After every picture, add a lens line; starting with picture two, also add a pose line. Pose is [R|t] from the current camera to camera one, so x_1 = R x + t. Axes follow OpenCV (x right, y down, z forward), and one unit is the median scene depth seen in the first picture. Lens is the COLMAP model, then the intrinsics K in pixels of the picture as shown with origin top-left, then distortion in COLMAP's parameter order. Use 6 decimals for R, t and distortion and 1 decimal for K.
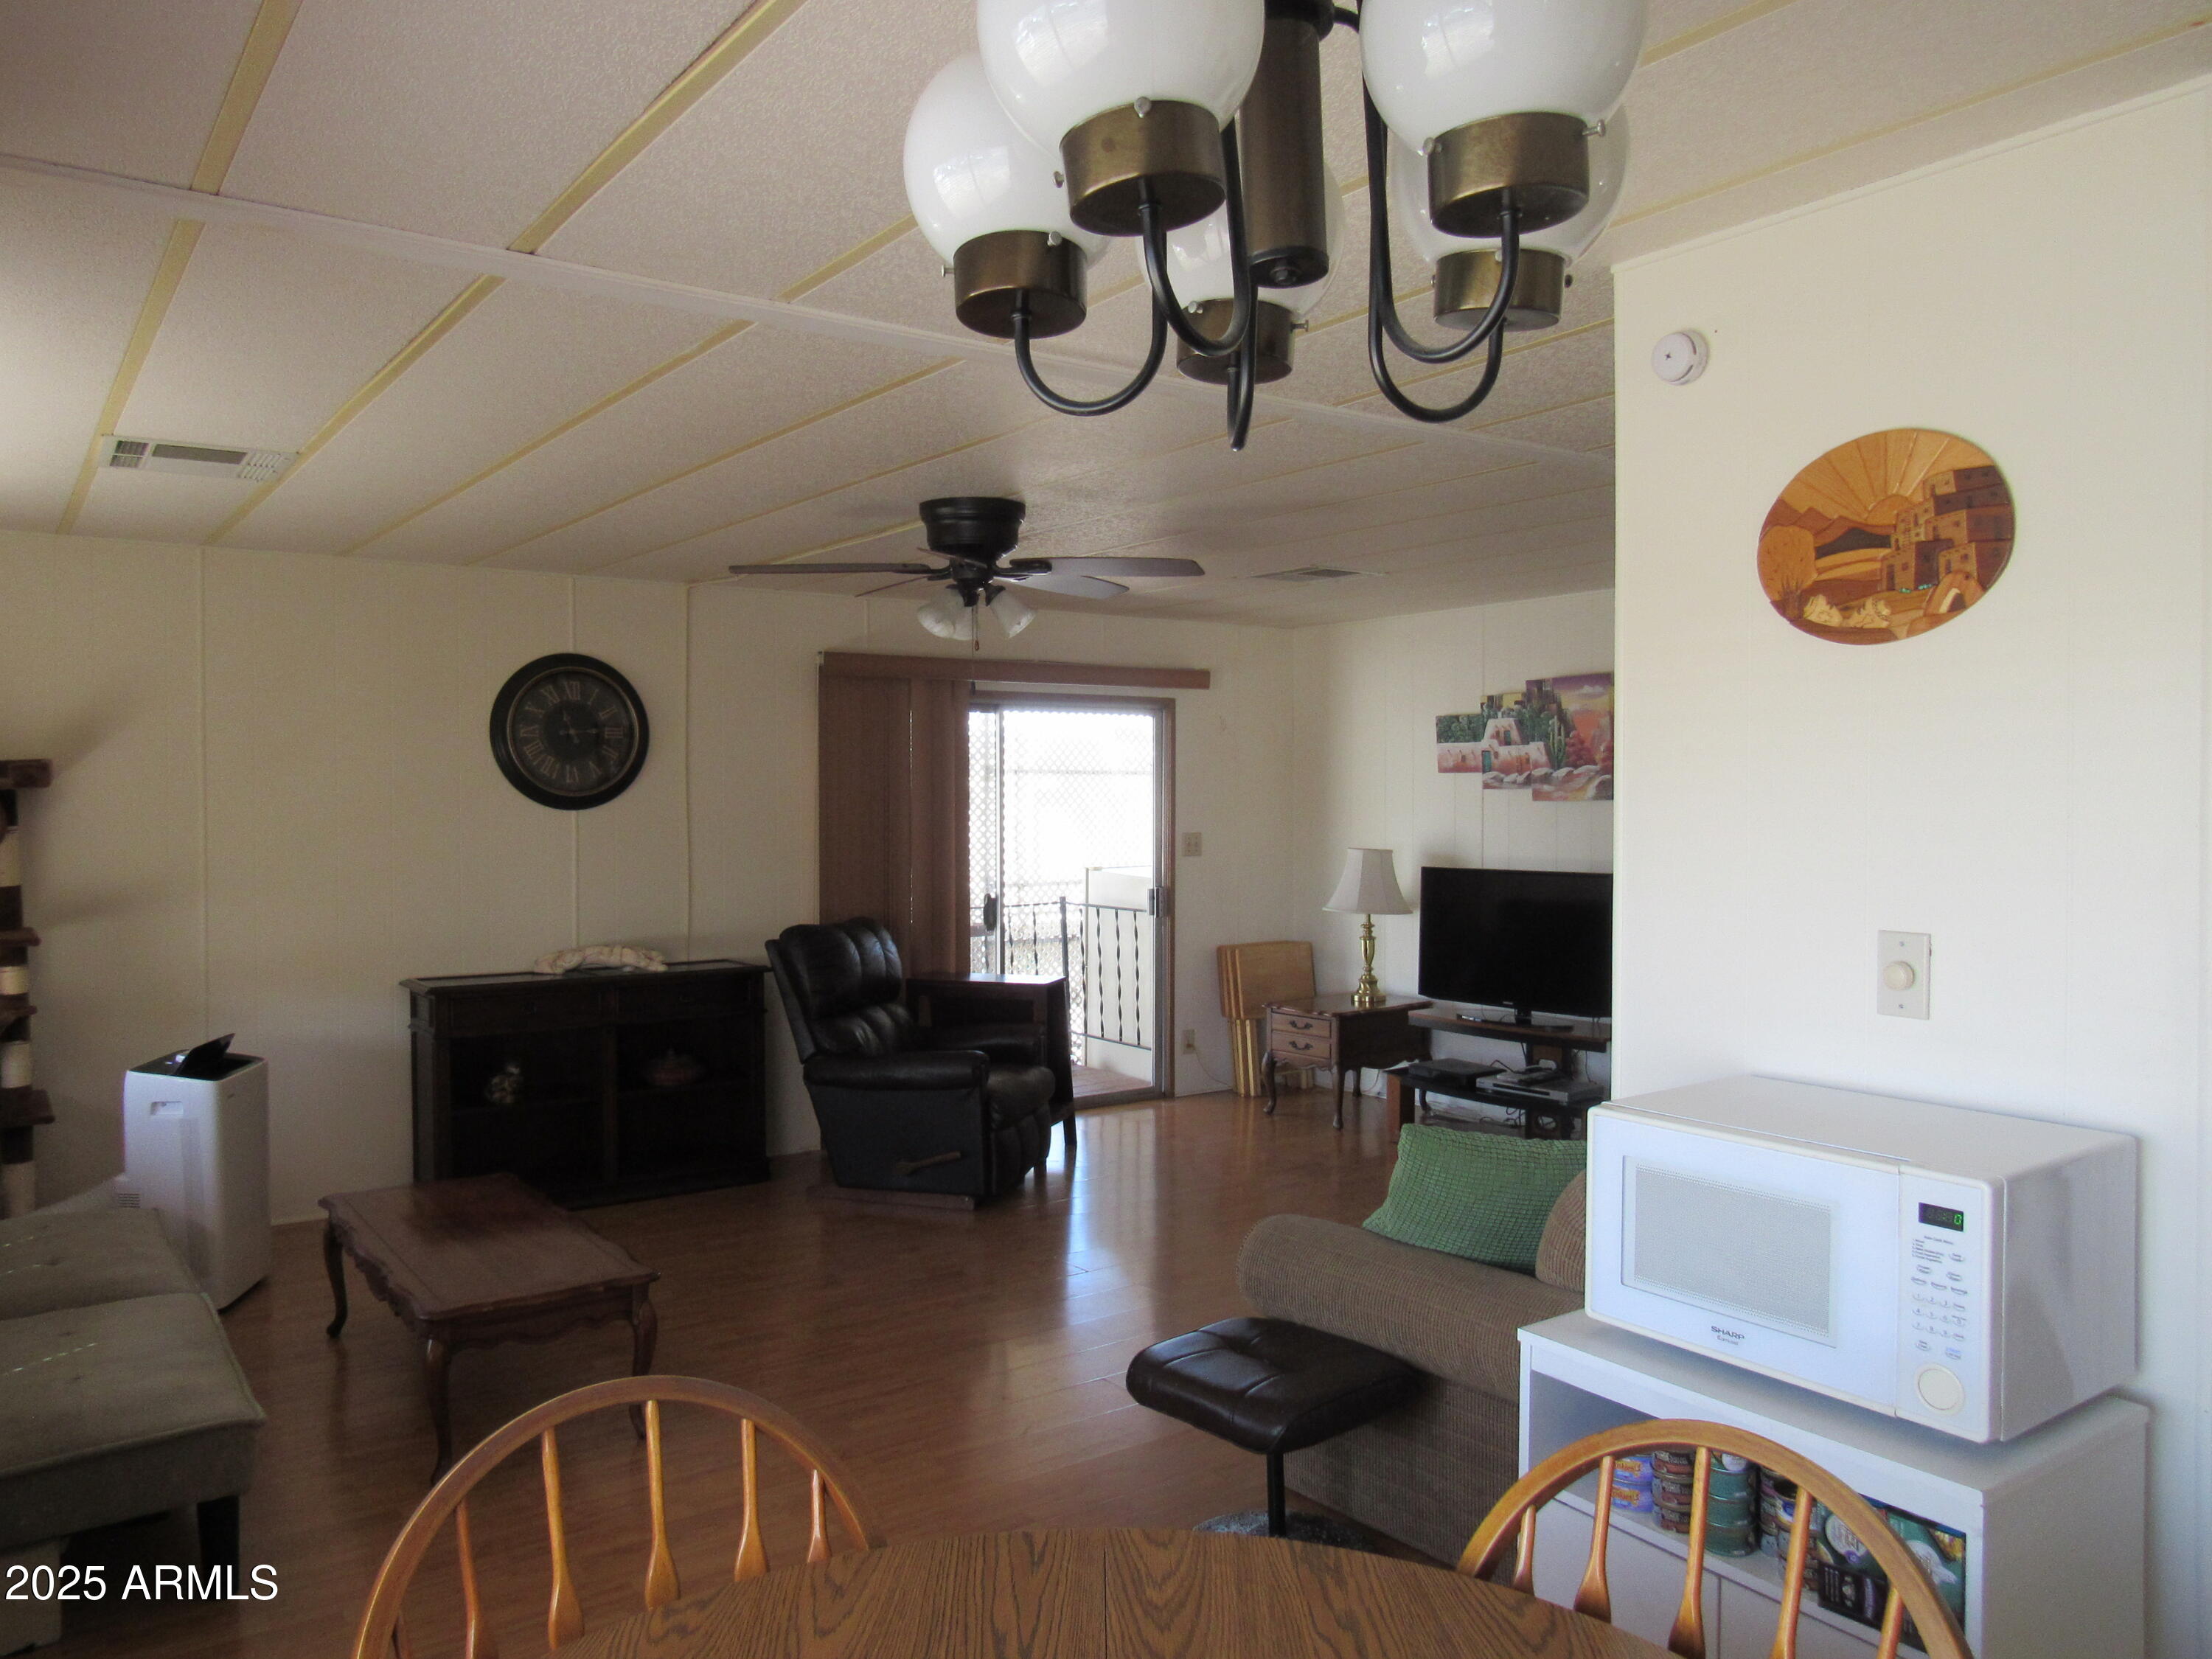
lens RADIAL K [[1569.4, 0, 1120.3], [0, 1569.4, 850.6], [0, 0, 1]] dist [-0.026290, 0.005691]
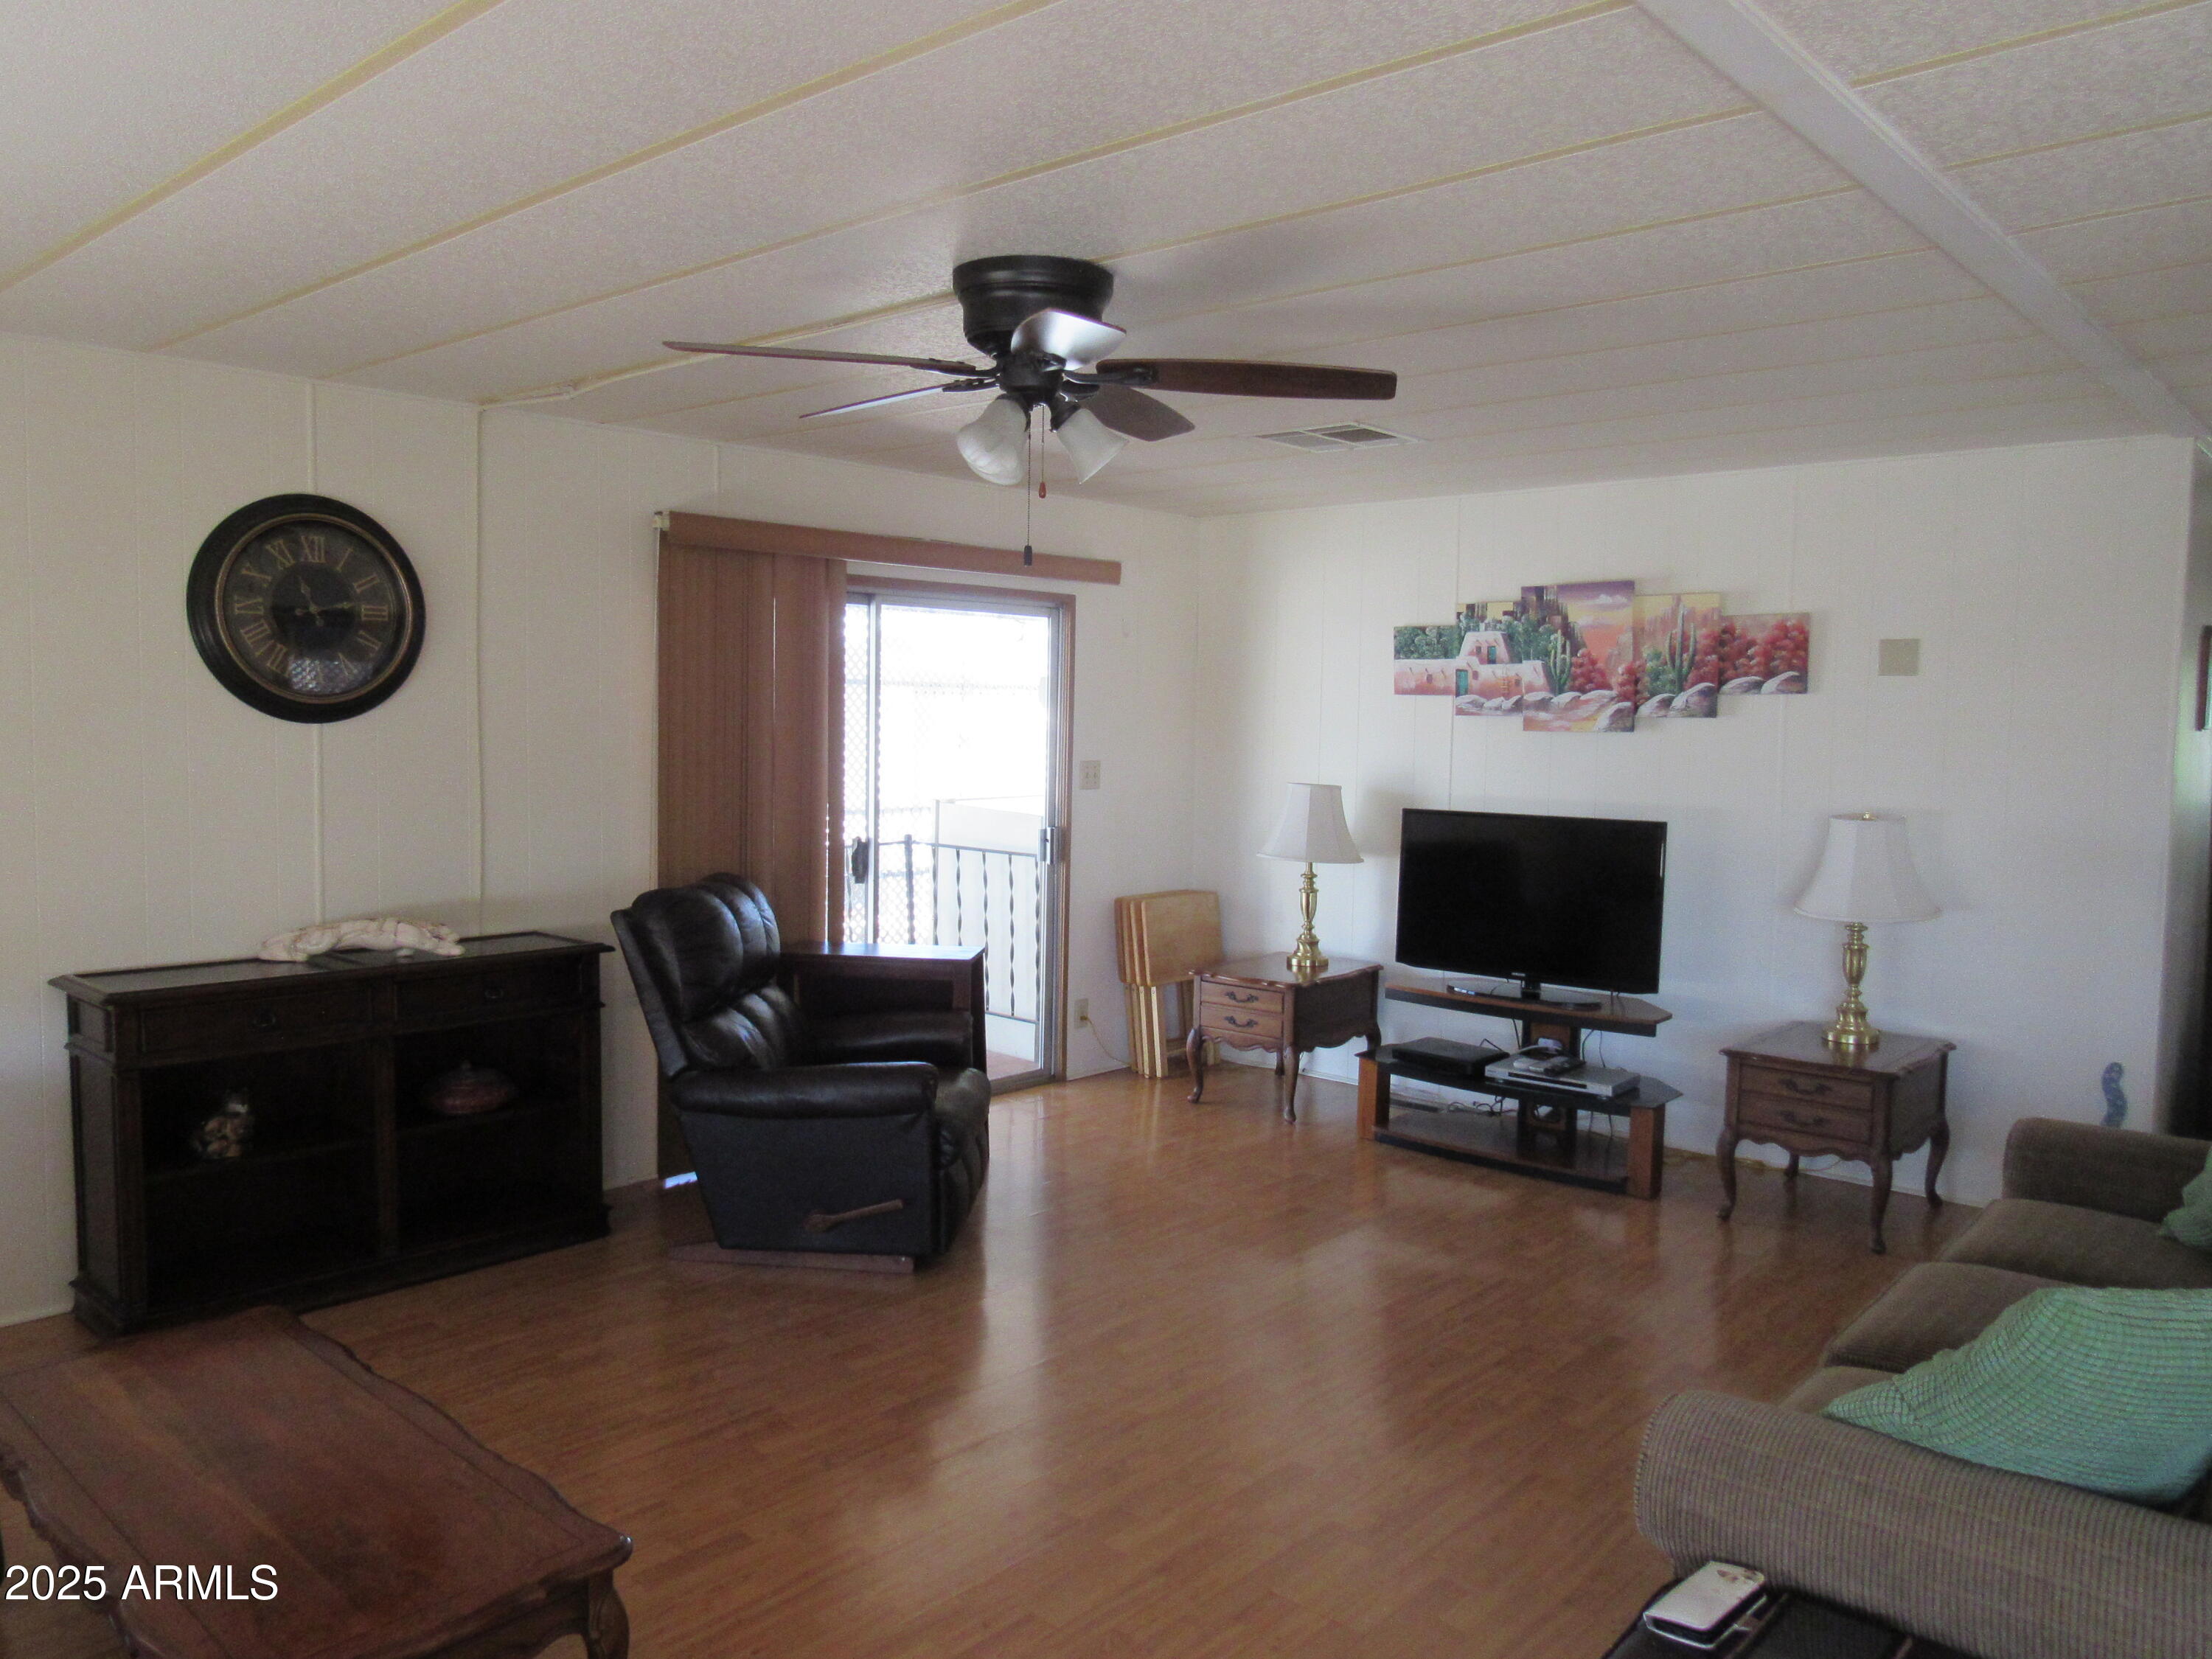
lens RADIAL K [[1566.0, 0, 1105.8], [0, 1566.0, 837.4], [0, 0, 1]] dist [-0.022495, 0.000901]
pose [[0.979378, 0.003227, 0.202013, -0.138610], [-0.012437, 0.998939, 0.044341, -0.009766], [-0.201655, -0.045939, 0.978379, 0.239680]]
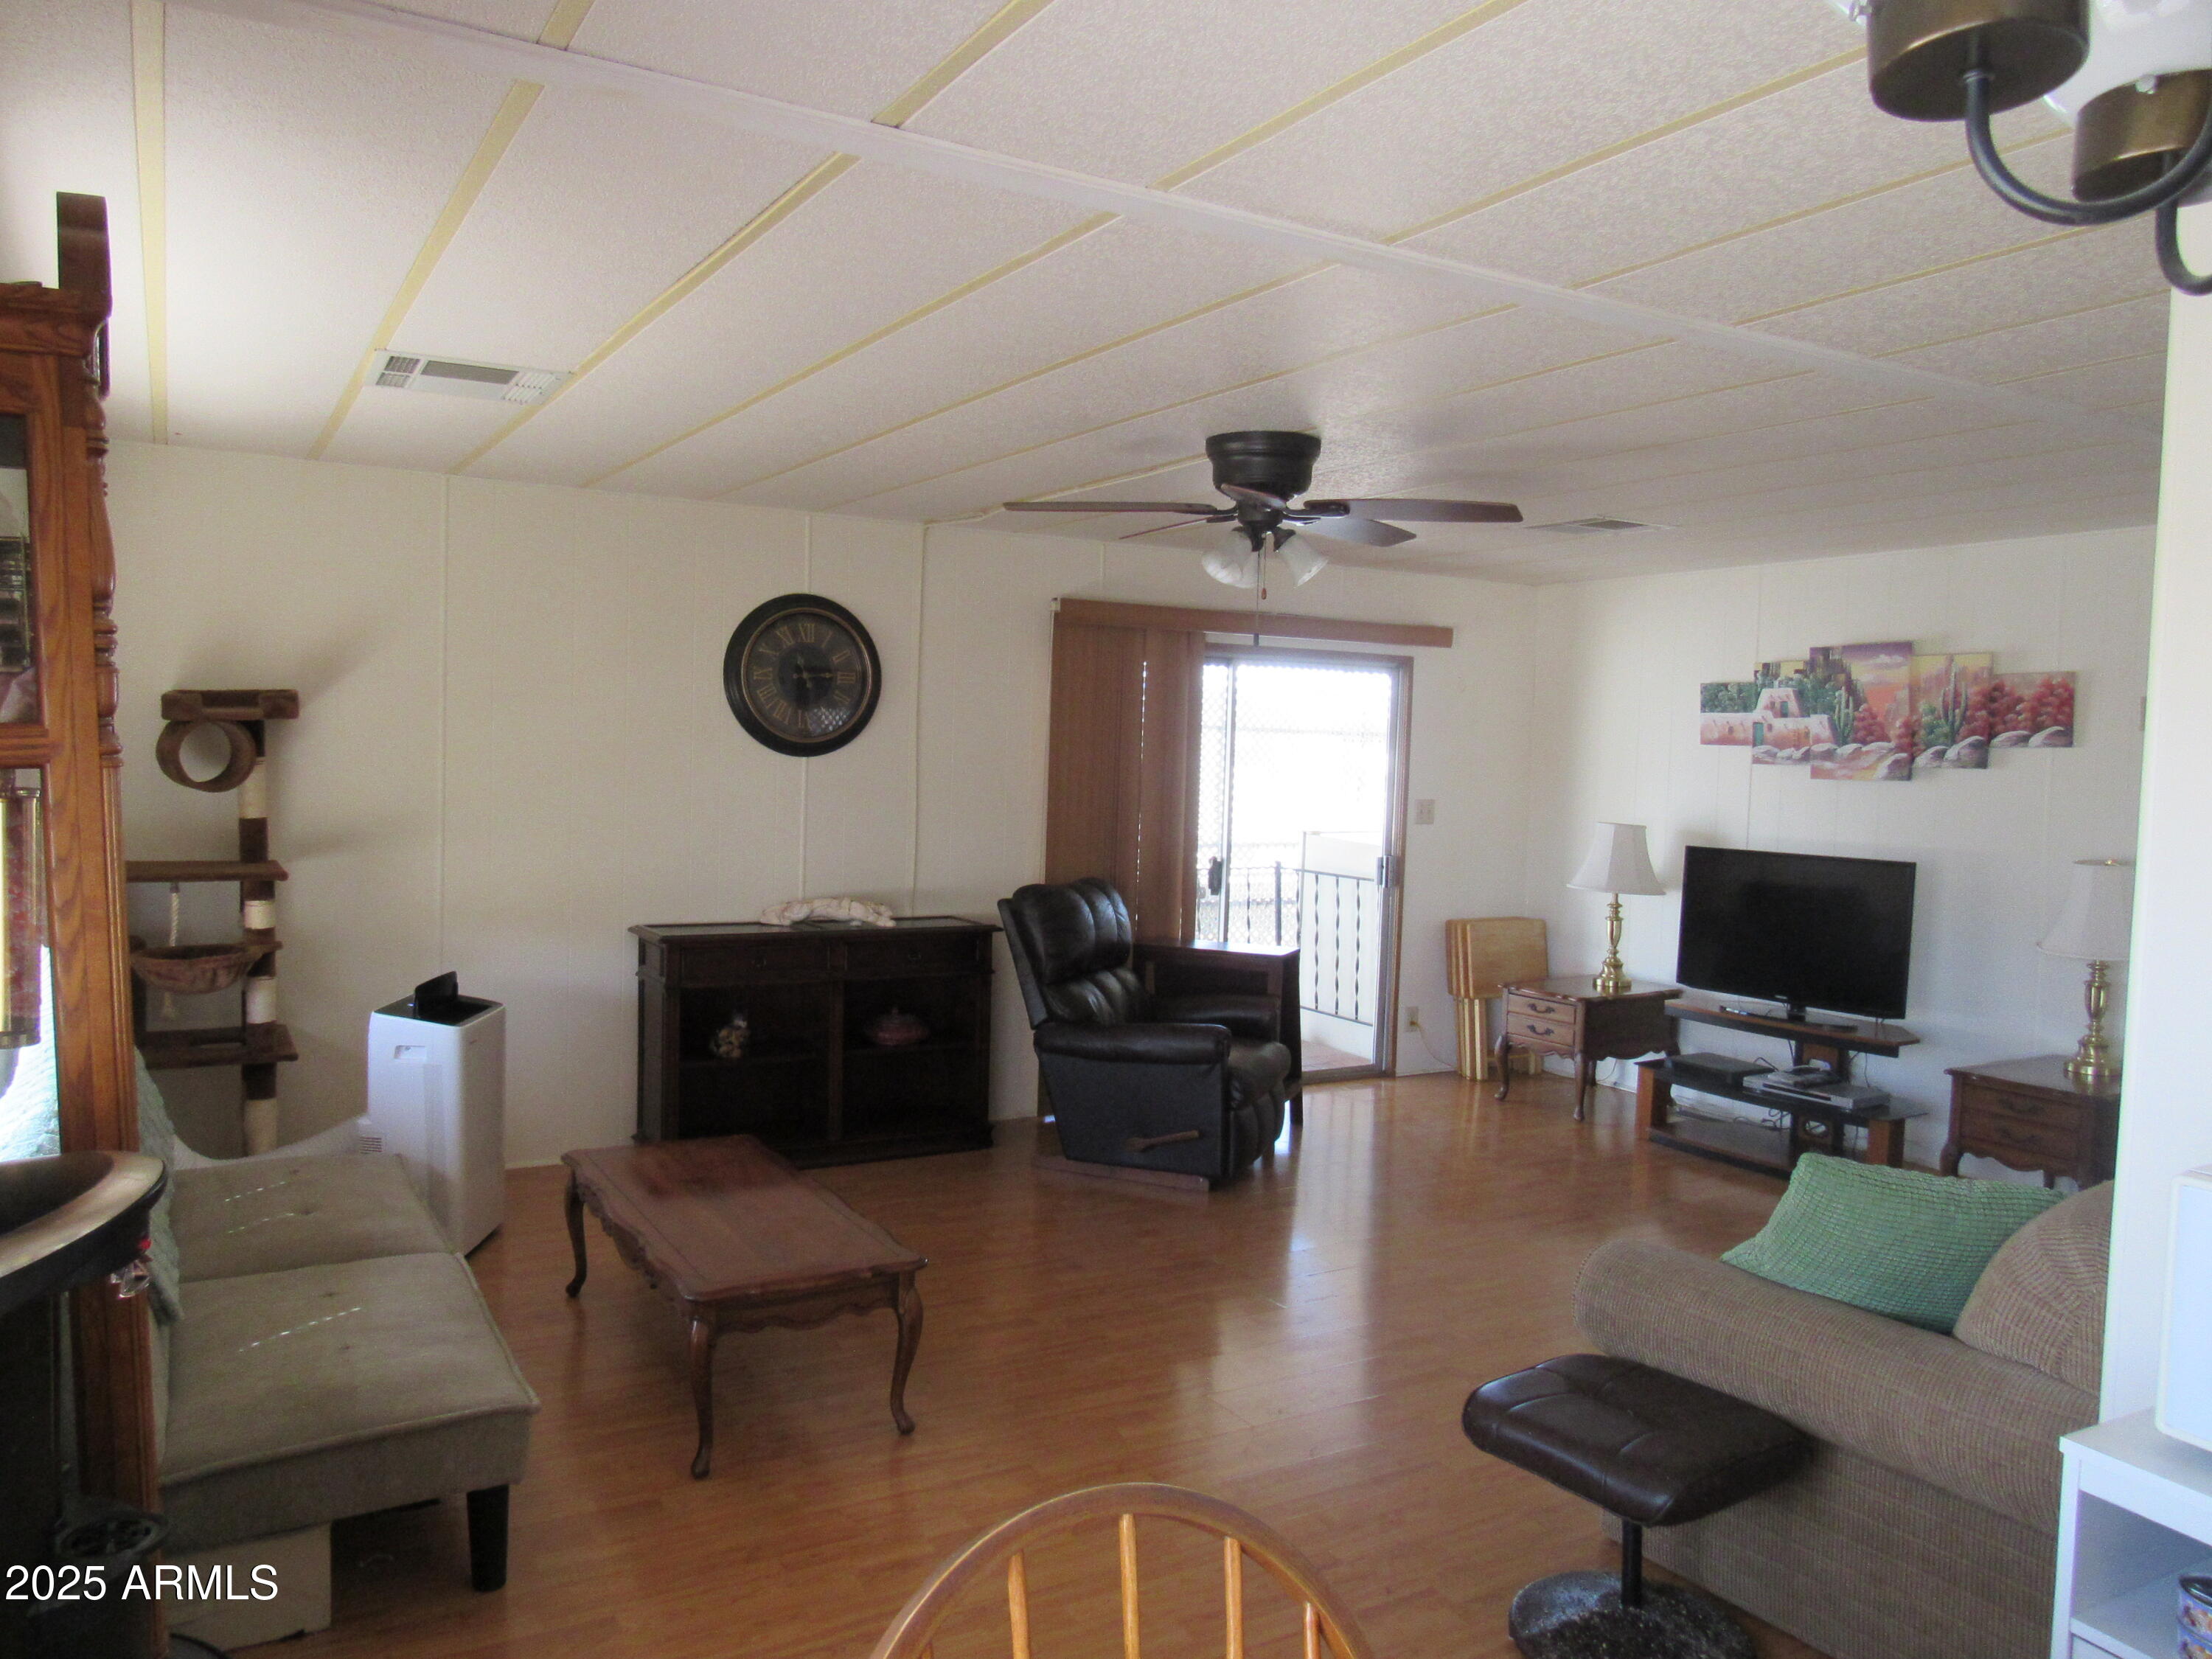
lens RADIAL K [[1570.2, 0, 1124.1], [0, 1570.2, 851.5], [0, 0, 1]] dist [-0.020898, -0.000134]
pose [[0.995075, 0.036635, -0.092107, -0.057765], [-0.033954, 0.998958, 0.030508, -0.003625], [0.093129, -0.027231, 0.995282, 0.048835]]
